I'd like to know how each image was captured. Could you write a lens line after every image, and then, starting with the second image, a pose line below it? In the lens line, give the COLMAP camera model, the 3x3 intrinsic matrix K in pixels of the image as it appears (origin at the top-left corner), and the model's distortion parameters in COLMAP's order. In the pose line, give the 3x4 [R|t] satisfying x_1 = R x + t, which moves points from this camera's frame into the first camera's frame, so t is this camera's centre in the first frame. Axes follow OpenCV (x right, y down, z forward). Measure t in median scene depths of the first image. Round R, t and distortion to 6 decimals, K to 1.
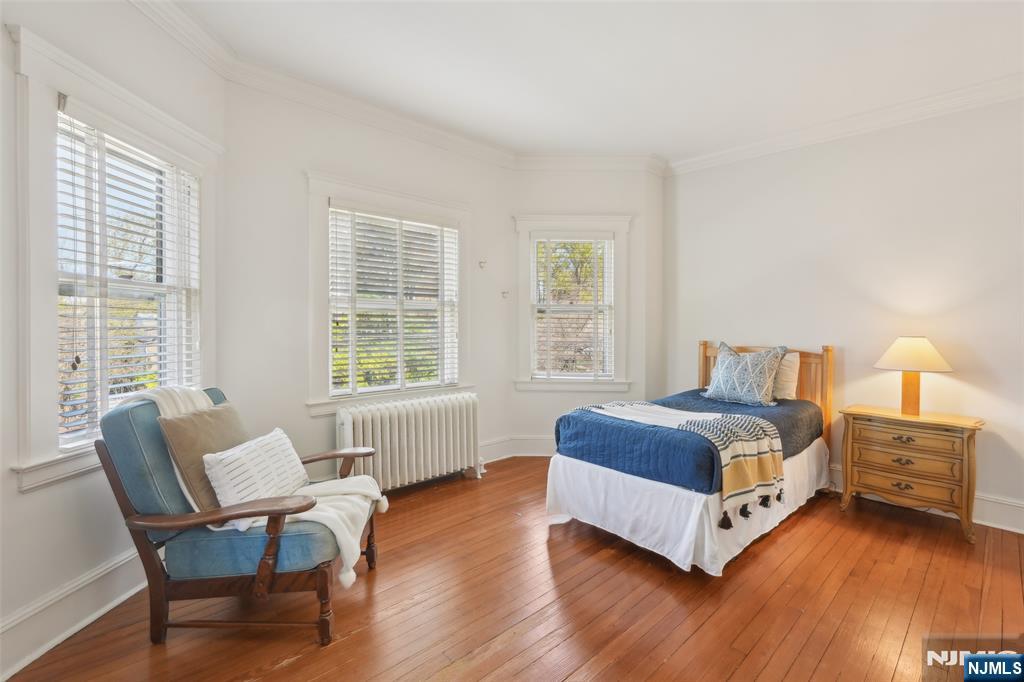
lens RADIAL K [[463.5, 0, 513.2], [0, 463.5, 338.9], [0, 0, 1]] dist [-0.016414, 0.007199]
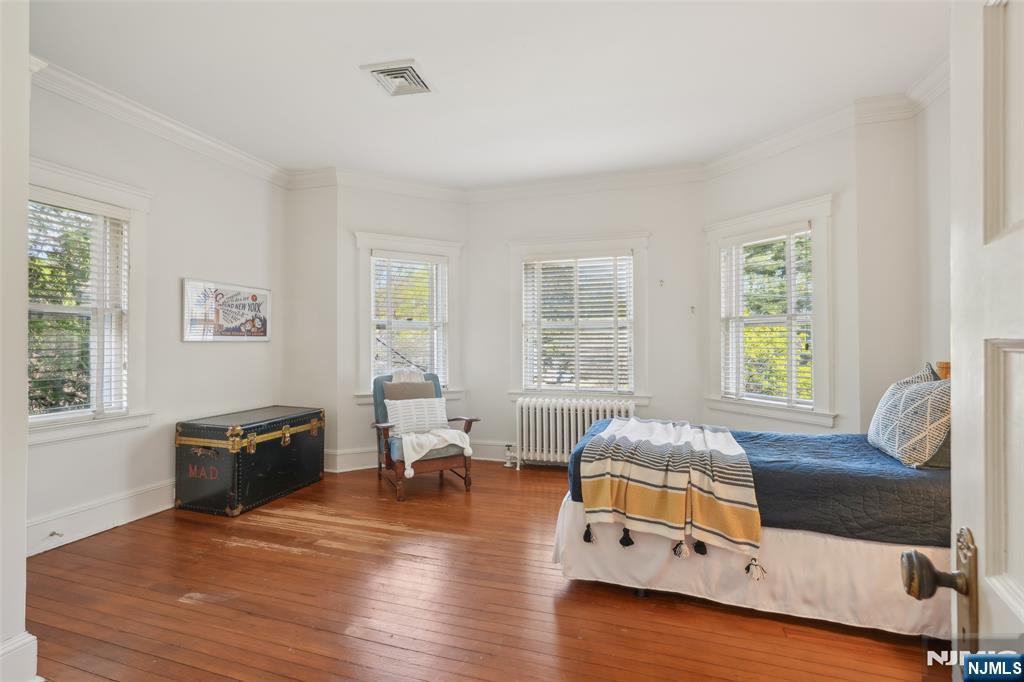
lens RADIAL K [[463.5, 0, 509.3], [0, 463.5, 341.7], [0, 0, 1]] dist [-0.016414, 0.007199]
pose [[0.492688, -0.005784, -0.870187, 0.911181], [-0.017280, 0.999716, -0.016428, -0.003582], [0.870034, 0.023131, 0.492448, 0.249926]]
